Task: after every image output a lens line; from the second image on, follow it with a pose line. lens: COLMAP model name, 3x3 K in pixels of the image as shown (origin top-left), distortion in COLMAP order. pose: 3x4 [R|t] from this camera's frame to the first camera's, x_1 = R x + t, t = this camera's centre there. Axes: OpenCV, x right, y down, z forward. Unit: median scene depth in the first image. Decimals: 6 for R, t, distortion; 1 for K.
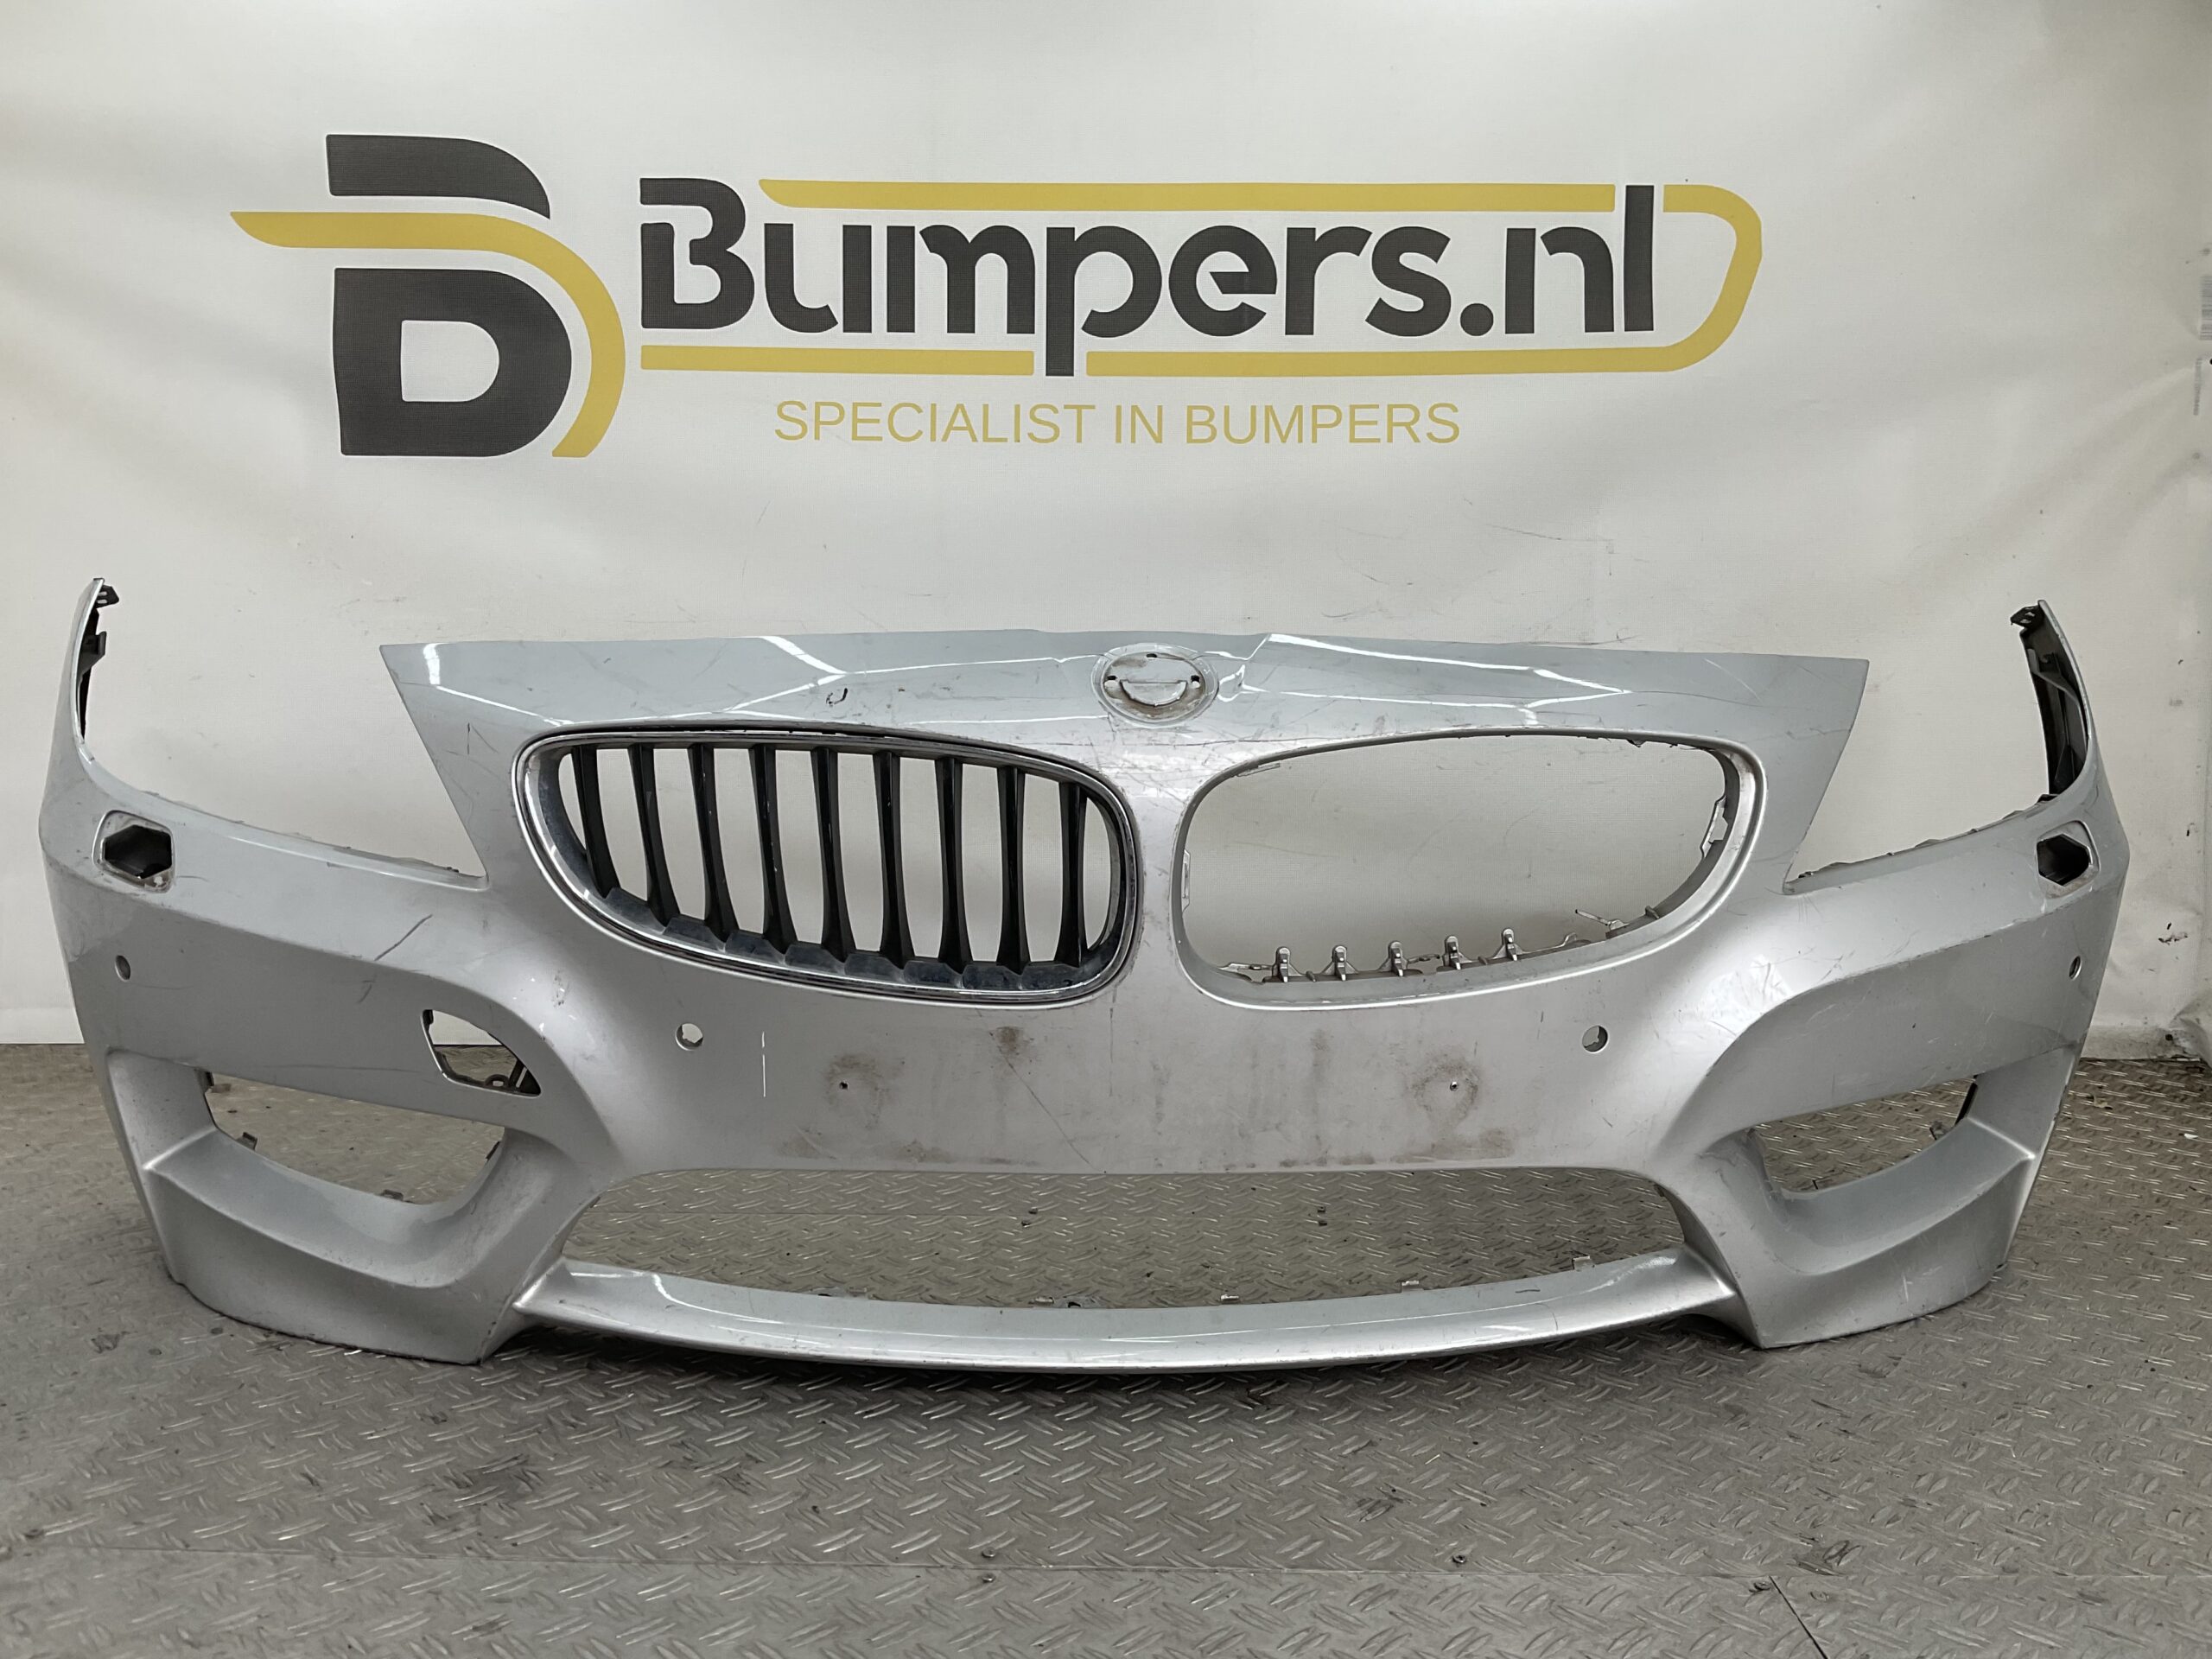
lens RADIAL K [[1837.1, 0, 1110.2], [0, 1837.1, 818.5], [0, 0, 1]] dist [0.066984, -0.130450]
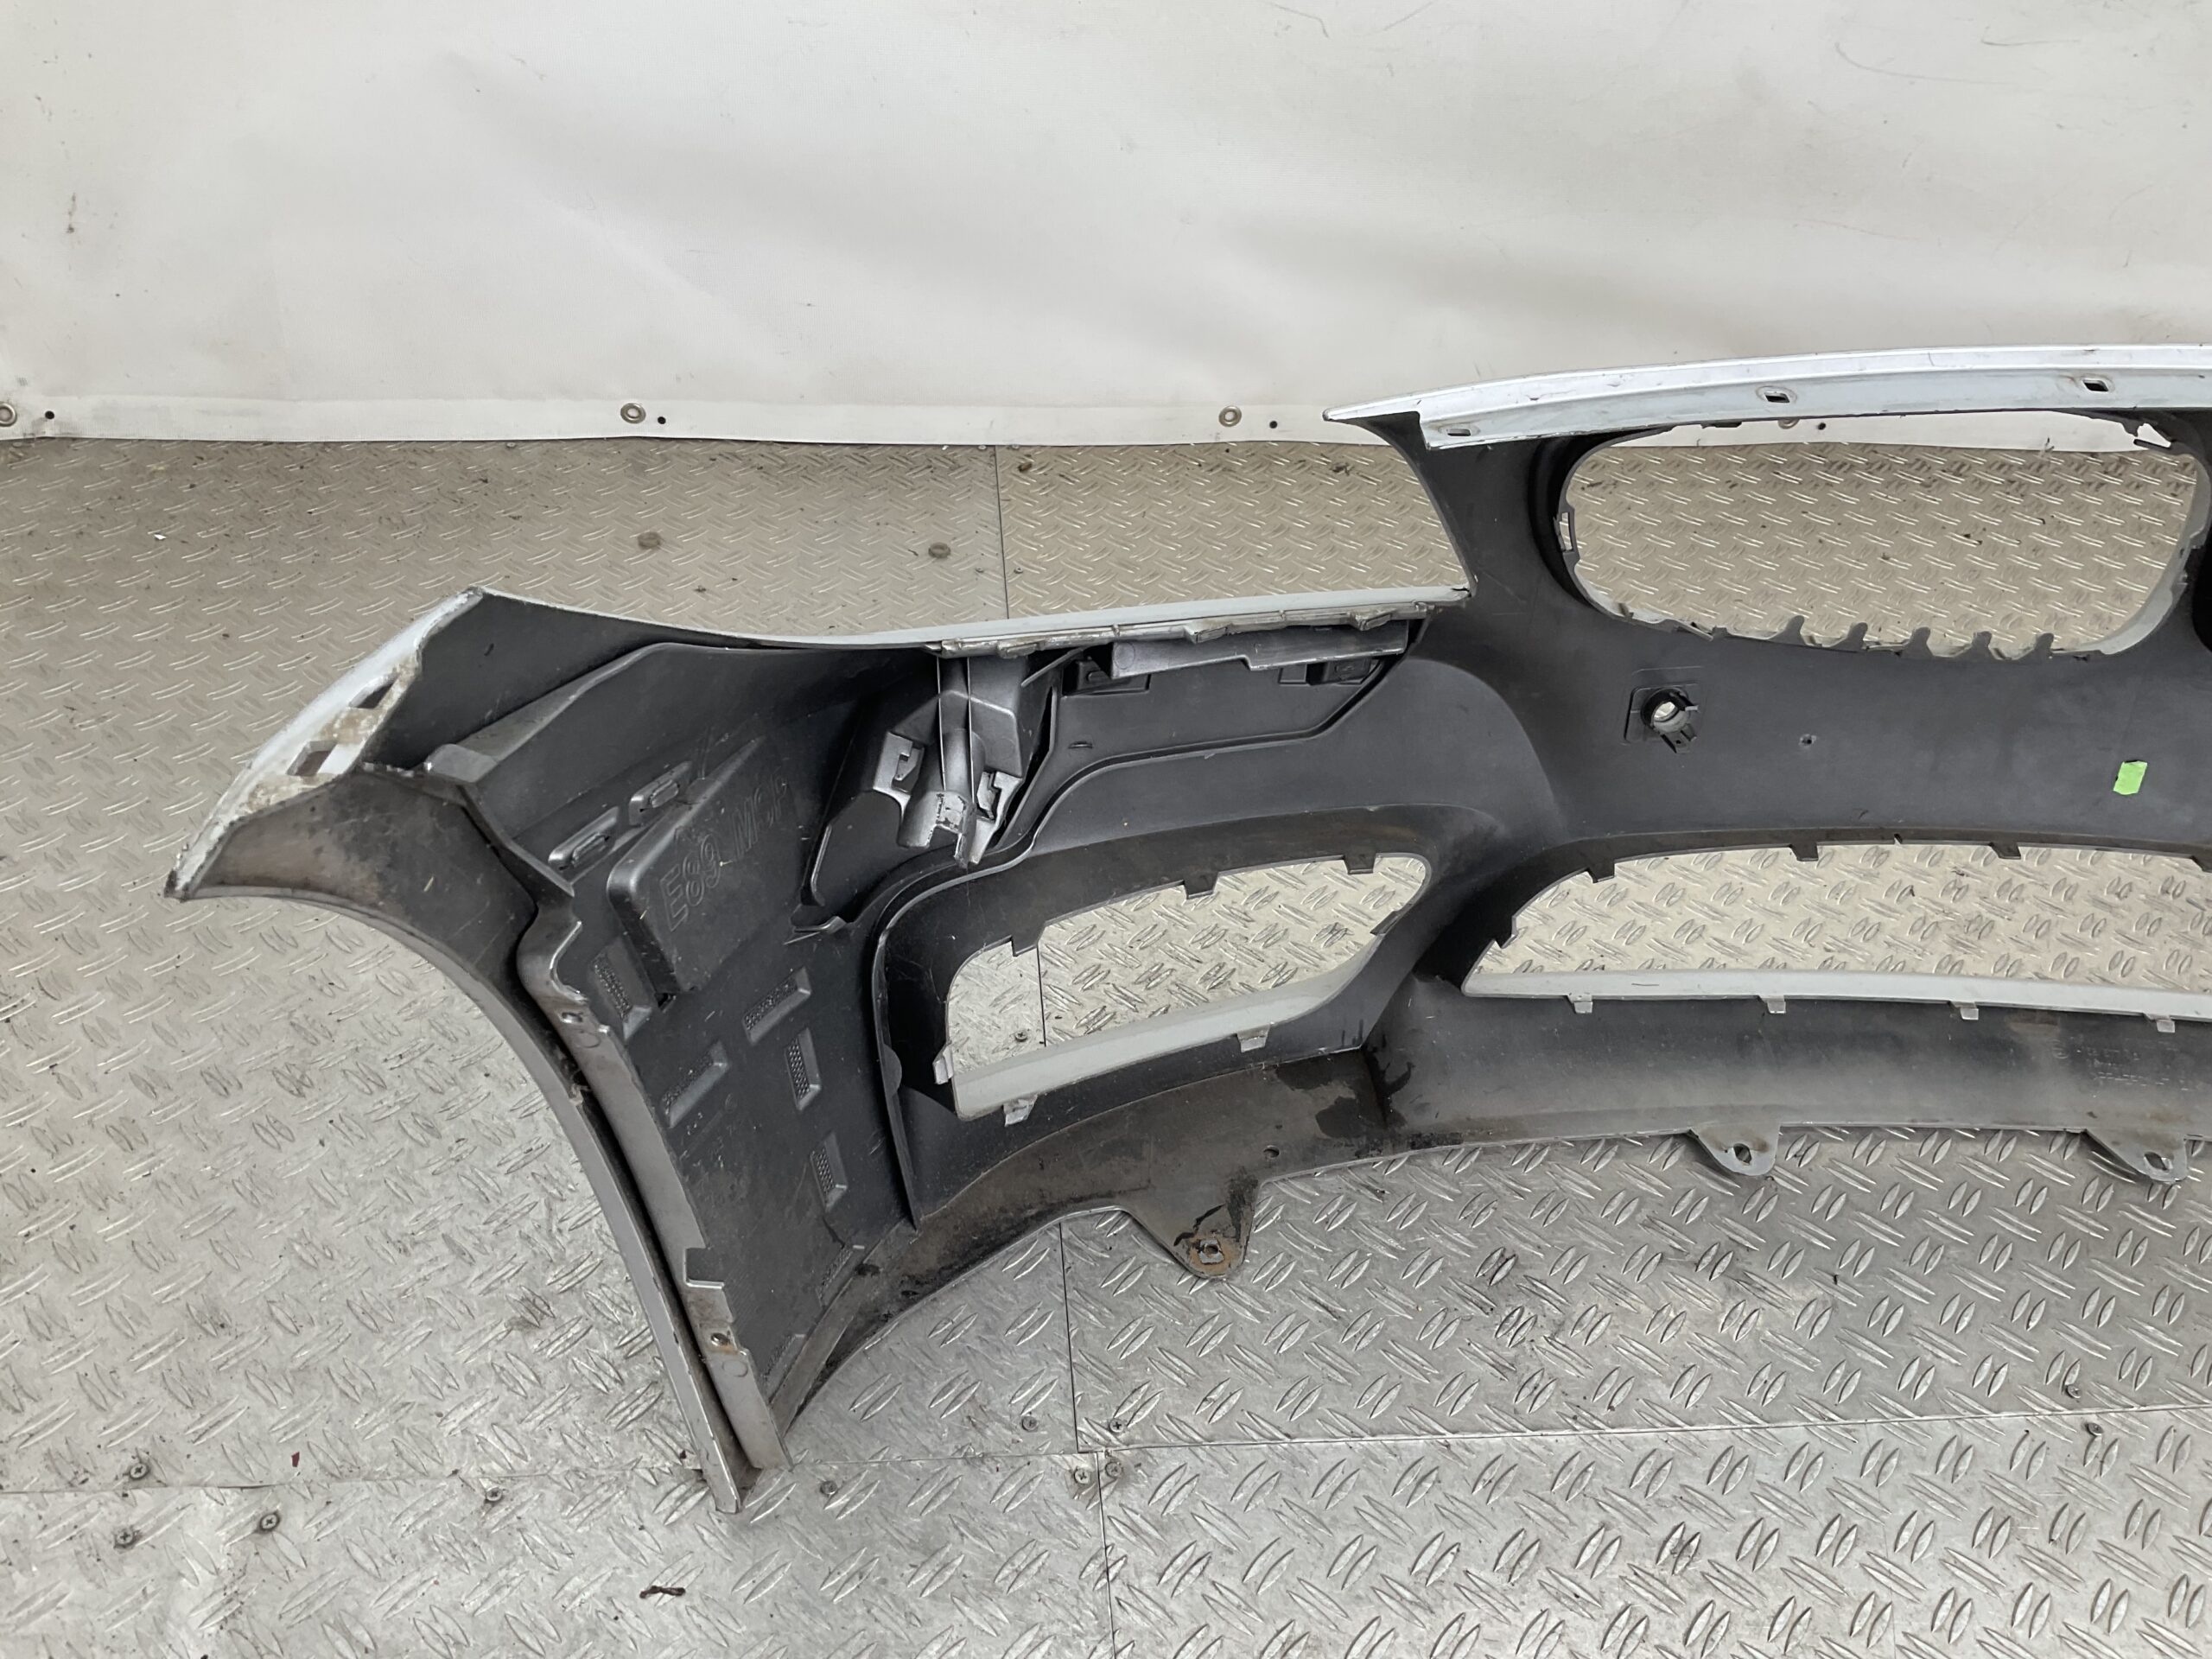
lens RADIAL K [[1837.1, 0, 1095.4], [0, 1837.1, 826.7], [0, 0, 1]] dist [0.066984, -0.130450]
pose [[0.996152, -0.019615, 0.085420, -0.326612], [-0.027672, 0.854388, 0.518898, -0.178170], [-0.083160, -0.519265, 0.850558, 0.174368]]
